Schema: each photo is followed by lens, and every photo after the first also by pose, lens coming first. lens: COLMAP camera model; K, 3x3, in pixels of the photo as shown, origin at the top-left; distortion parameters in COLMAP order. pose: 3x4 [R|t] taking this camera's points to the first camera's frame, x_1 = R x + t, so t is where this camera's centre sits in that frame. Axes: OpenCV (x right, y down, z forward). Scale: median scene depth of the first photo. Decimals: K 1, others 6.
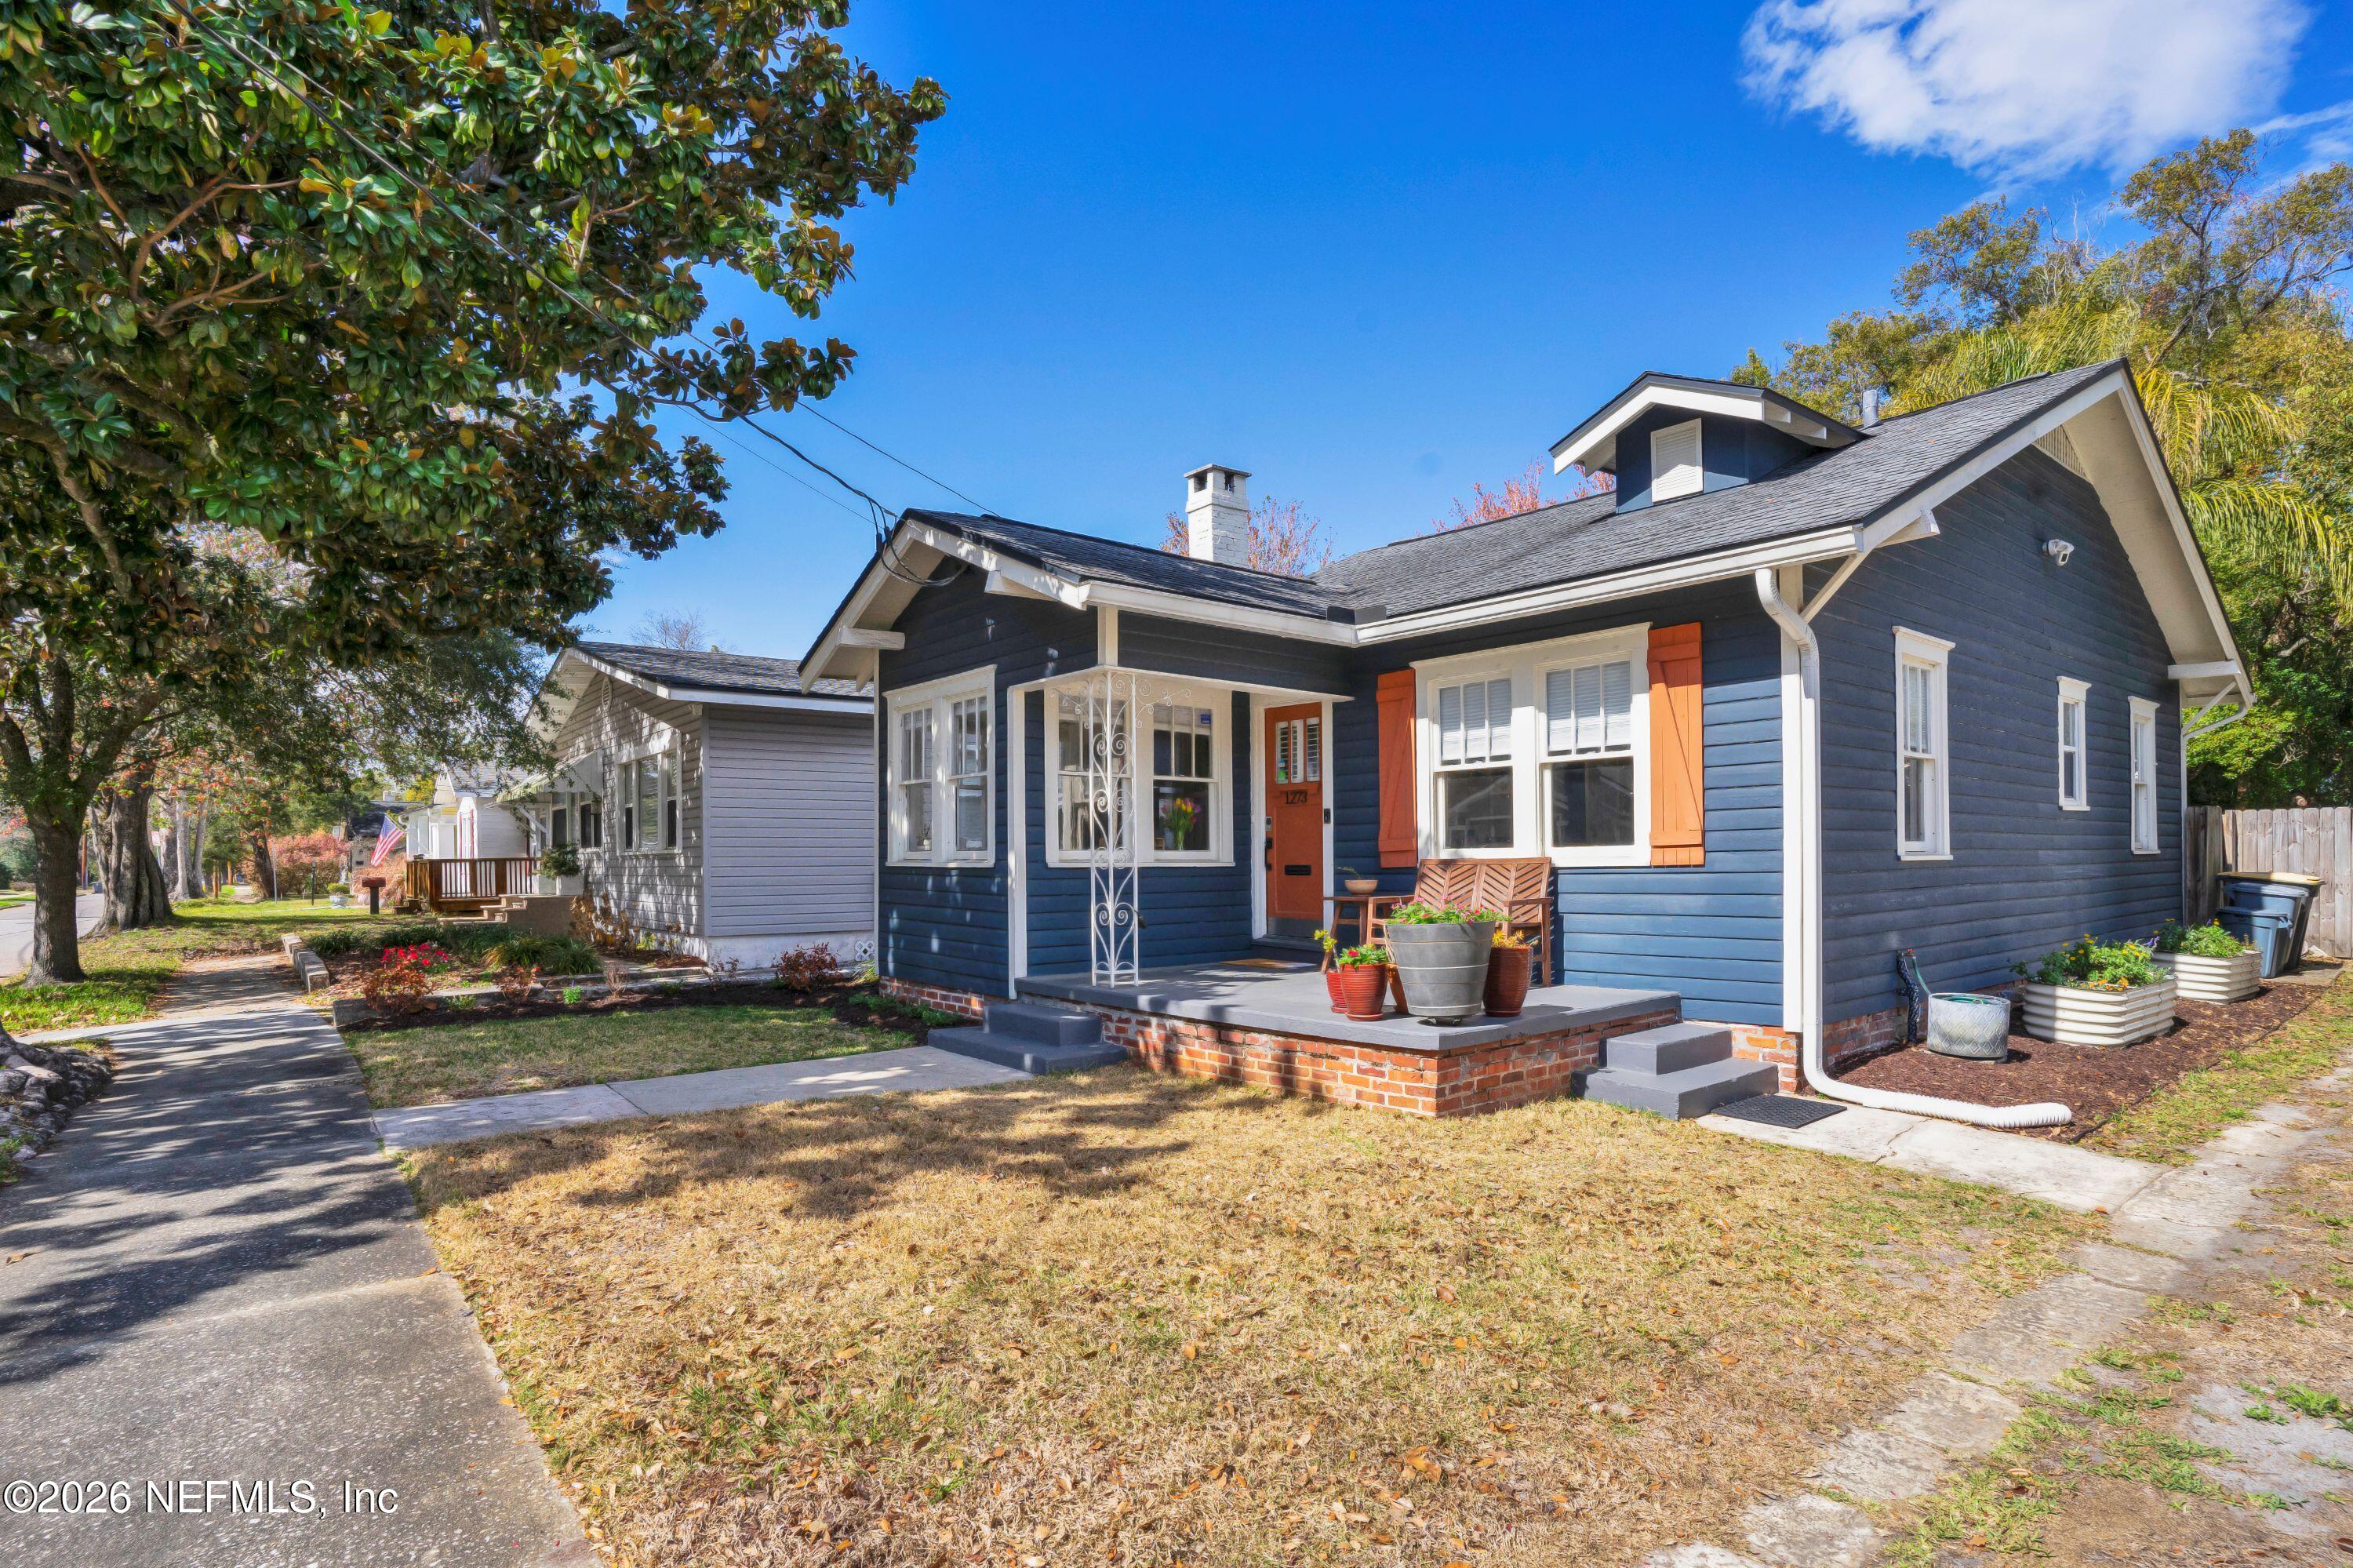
lens RADIAL K [[1219.7, 0, 1175.3], [0, 1219.7, 836.4], [0, 0, 1]] dist [-0.072816, 0.034238]
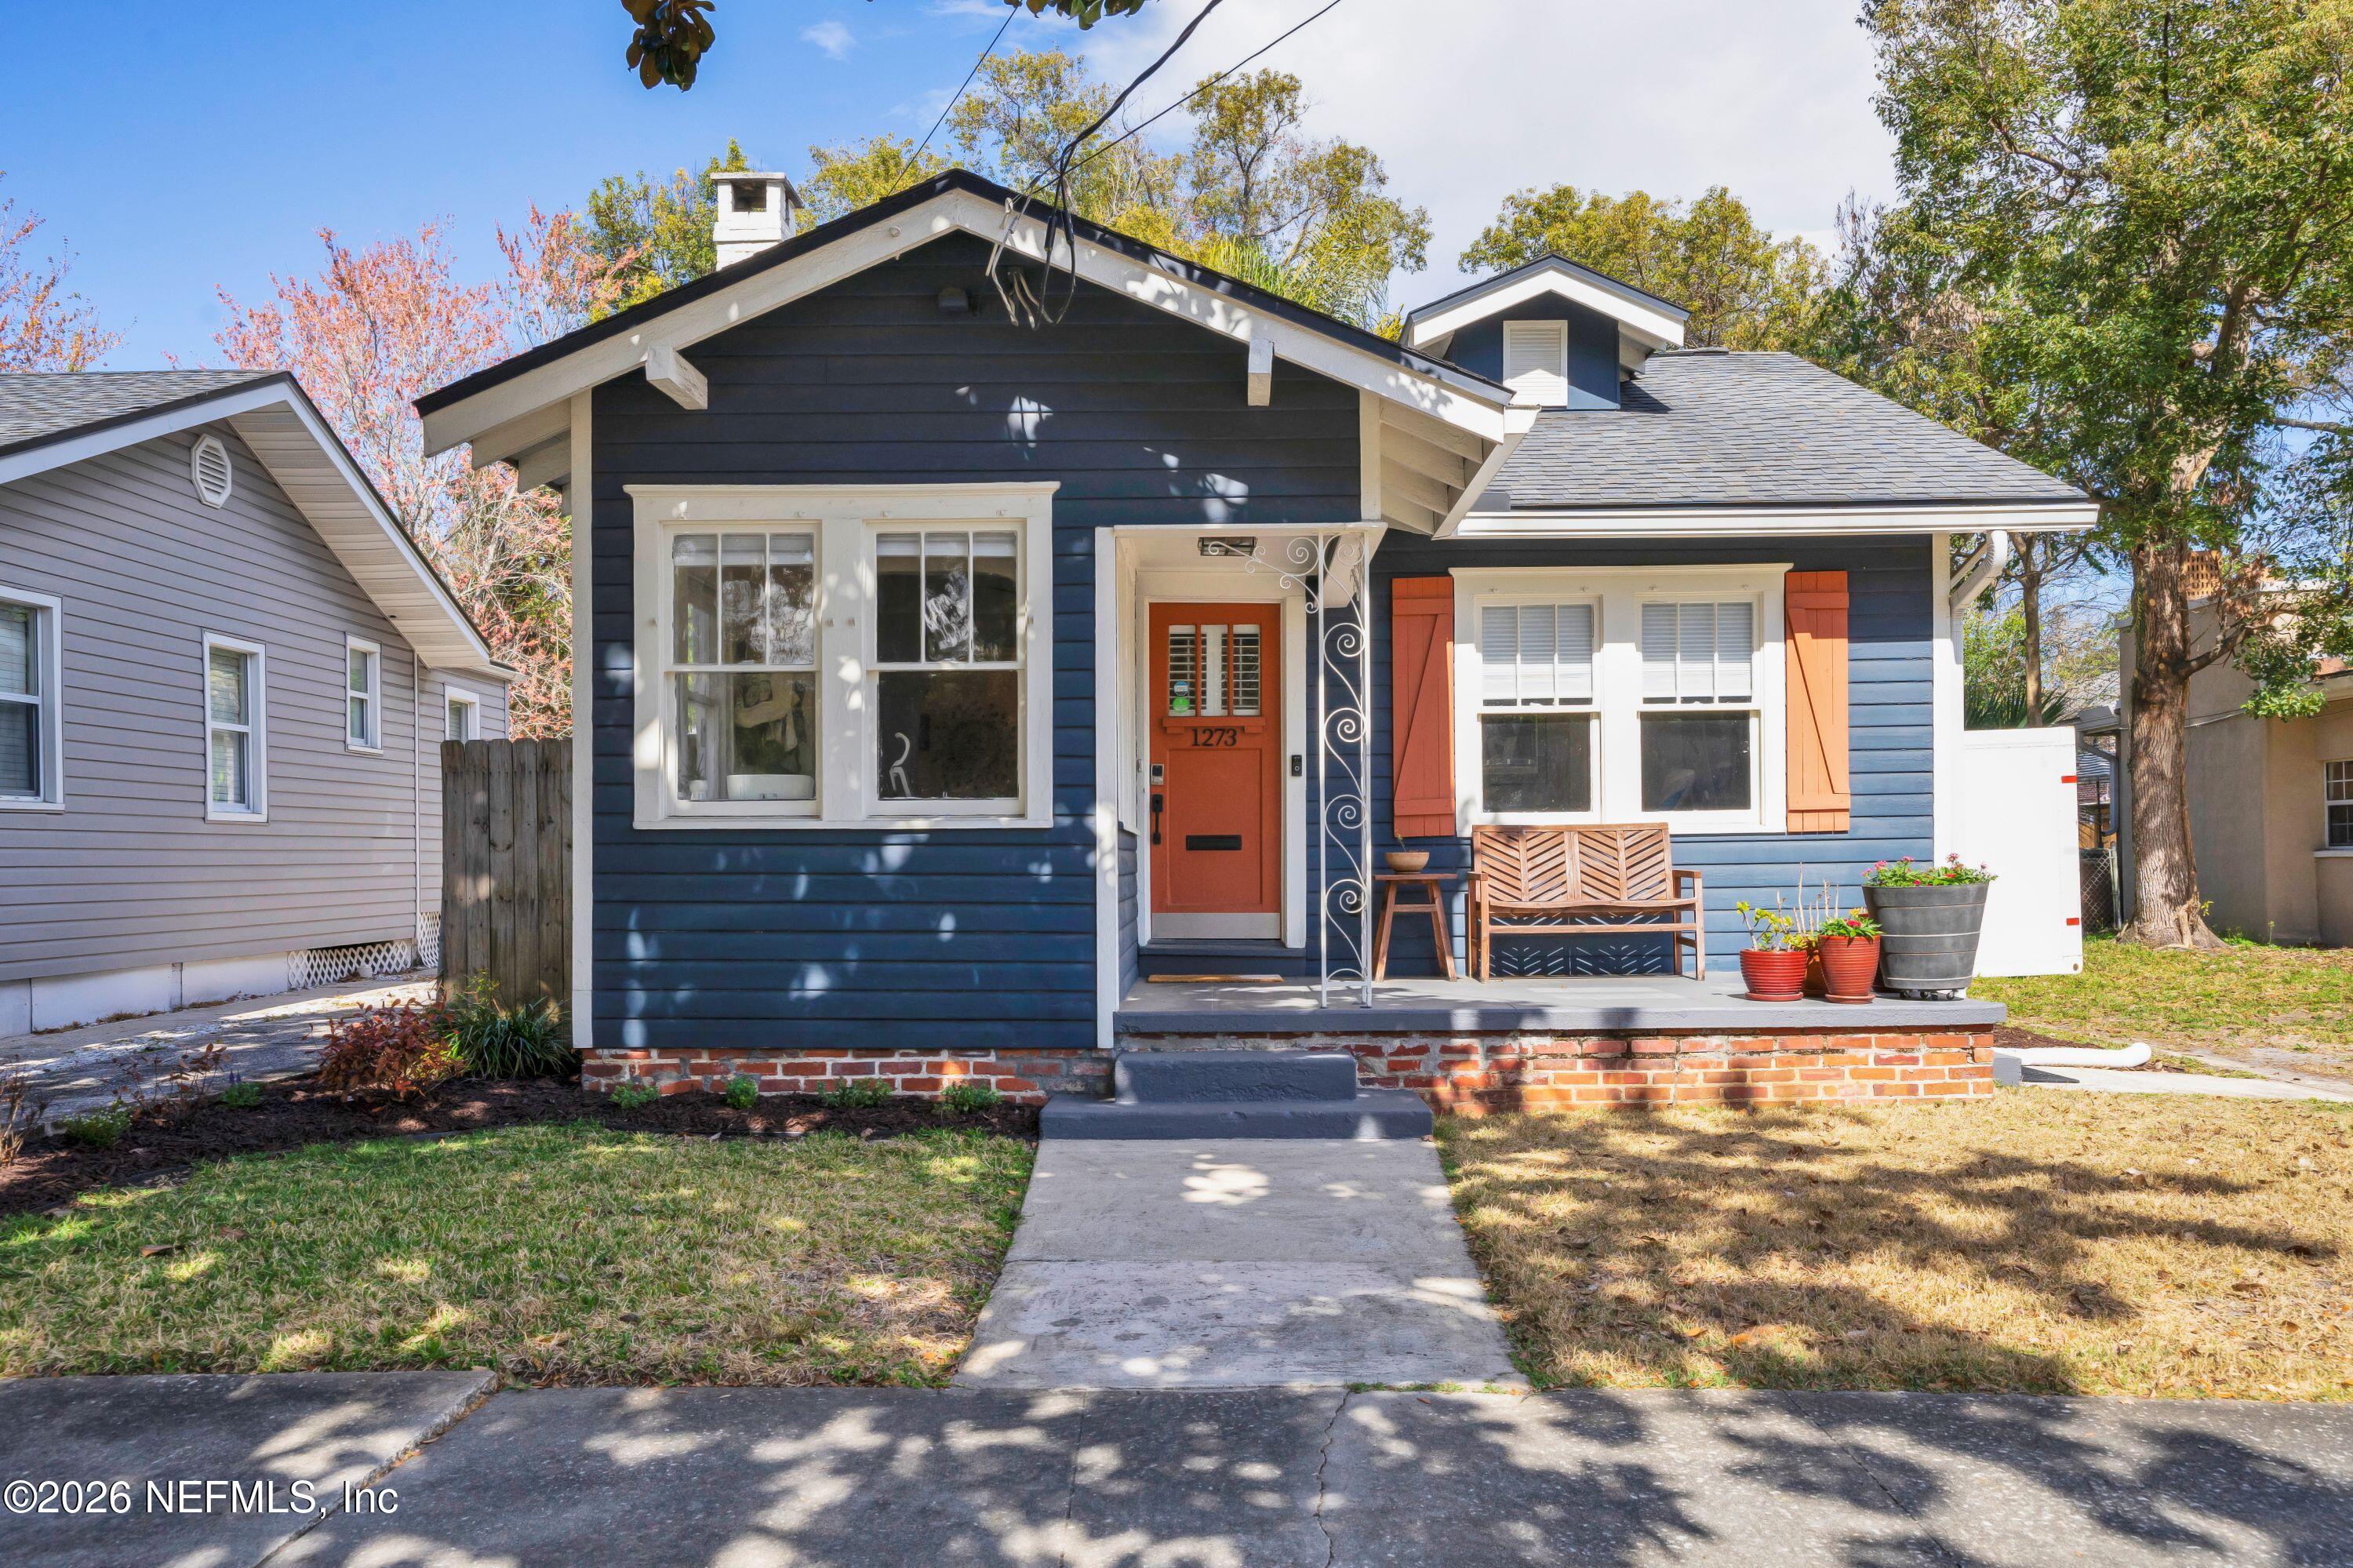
lens RADIAL K [[1817.1, 0, 1206.5], [0, 1817.1, 850.7], [0, 0, 1]] dist [0.018425, 0.012045]
pose [[0.631251, 0.004927, 0.775563, -0.885780], [-0.010732, 0.999940, 0.002382, 0.037513], [-0.775505, -0.009827, 0.631265, 0.440409]]
